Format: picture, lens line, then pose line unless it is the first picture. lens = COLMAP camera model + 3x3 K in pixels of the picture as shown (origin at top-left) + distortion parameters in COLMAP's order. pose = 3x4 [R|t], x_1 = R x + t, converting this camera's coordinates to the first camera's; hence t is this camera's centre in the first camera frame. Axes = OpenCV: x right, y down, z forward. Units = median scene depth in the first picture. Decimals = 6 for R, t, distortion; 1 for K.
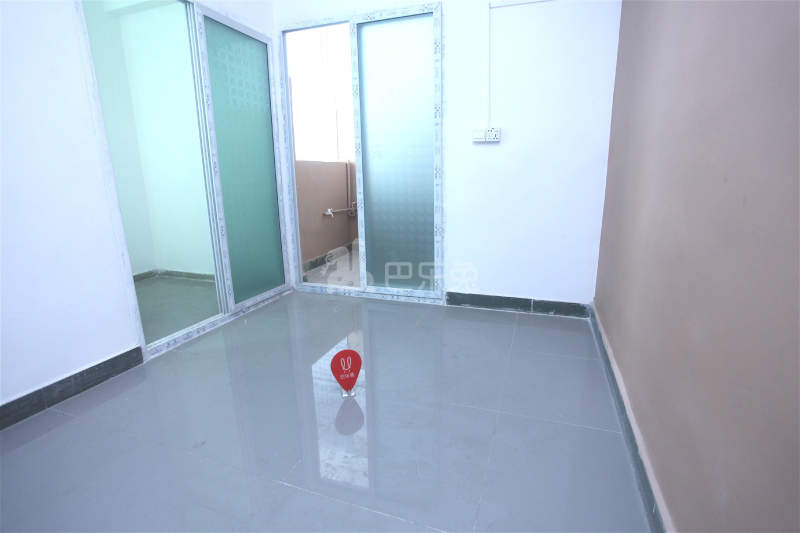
lens RADIAL K [[385.7, 0, 401.2], [0, 385.7, 267.7], [0, 0, 1]] dist [-0.043028, 0.014404]
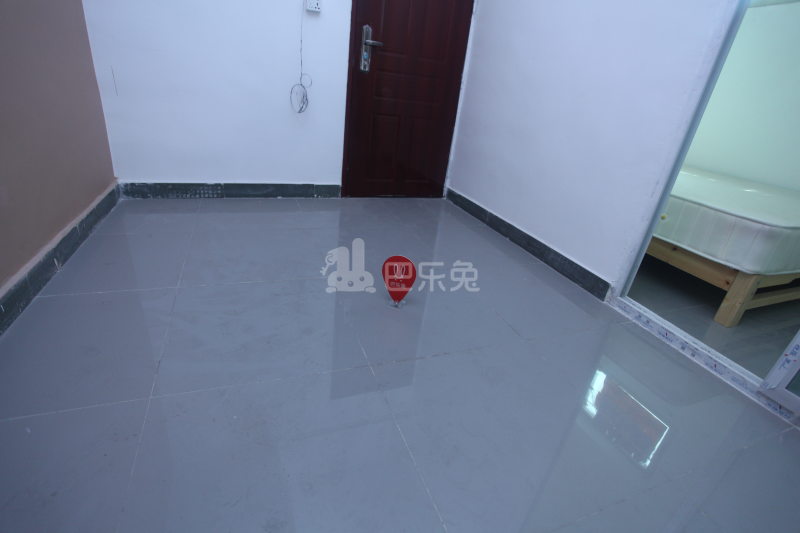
lens RADIAL K [[385.7, 0, 399.4], [0, 385.7, 268.2], [0, 0, 1]] dist [-0.043028, 0.014404]
pose [[-0.761449, 0.203378, -0.615494, 0.167432], [-0.259526, 0.774439, 0.576967, -0.150661], [0.594005, 0.599068, -0.536914, 0.829484]]
